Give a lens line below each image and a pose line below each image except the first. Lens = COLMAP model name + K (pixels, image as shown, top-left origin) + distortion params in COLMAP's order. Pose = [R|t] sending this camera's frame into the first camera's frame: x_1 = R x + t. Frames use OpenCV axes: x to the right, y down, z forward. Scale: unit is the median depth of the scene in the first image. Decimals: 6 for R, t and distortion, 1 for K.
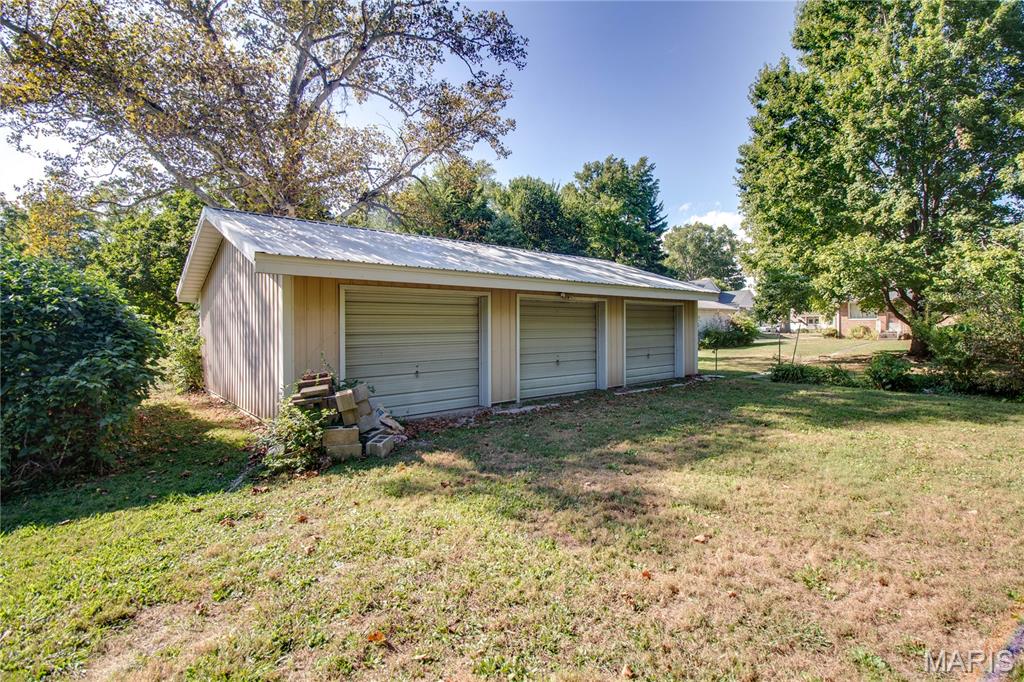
lens RADIAL K [[491.9, 0, 515.3], [0, 491.9, 338.2], [0, 0, 1]] dist [-0.016519, -0.004490]
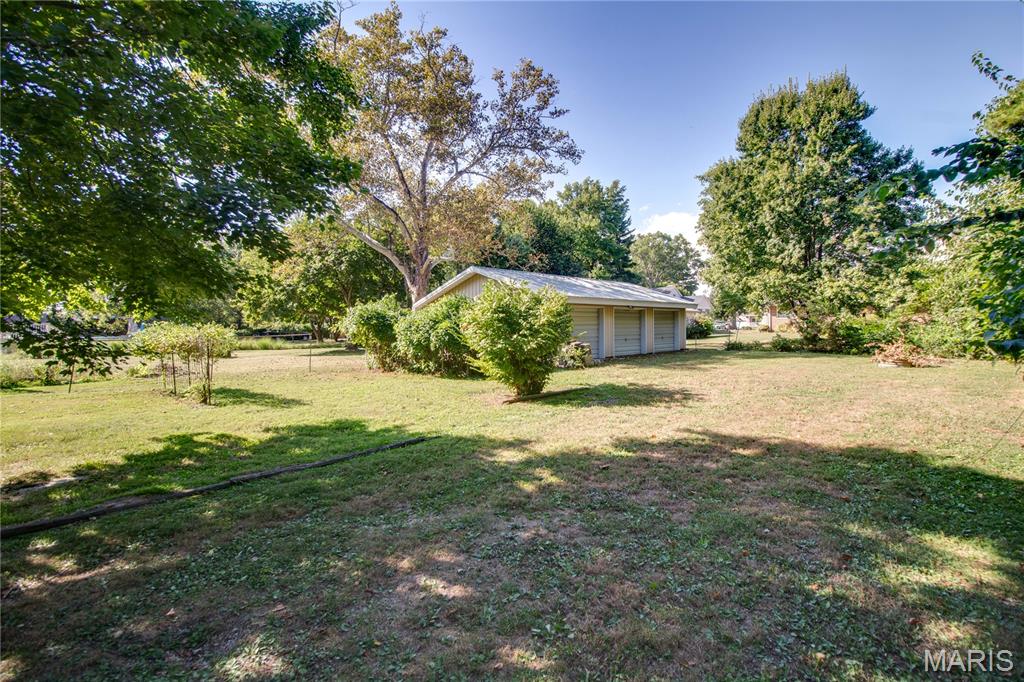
lens RADIAL K [[491.9, 0, 508.3], [0, 491.9, 335.4], [0, 0, 1]] dist [-0.016519, -0.004490]
pose [[0.997292, -0.001799, 0.073515, -0.141634], [0.002054, 0.999992, -0.003399, 0.009738], [-0.073509, 0.003541, 0.997288, -0.260948]]
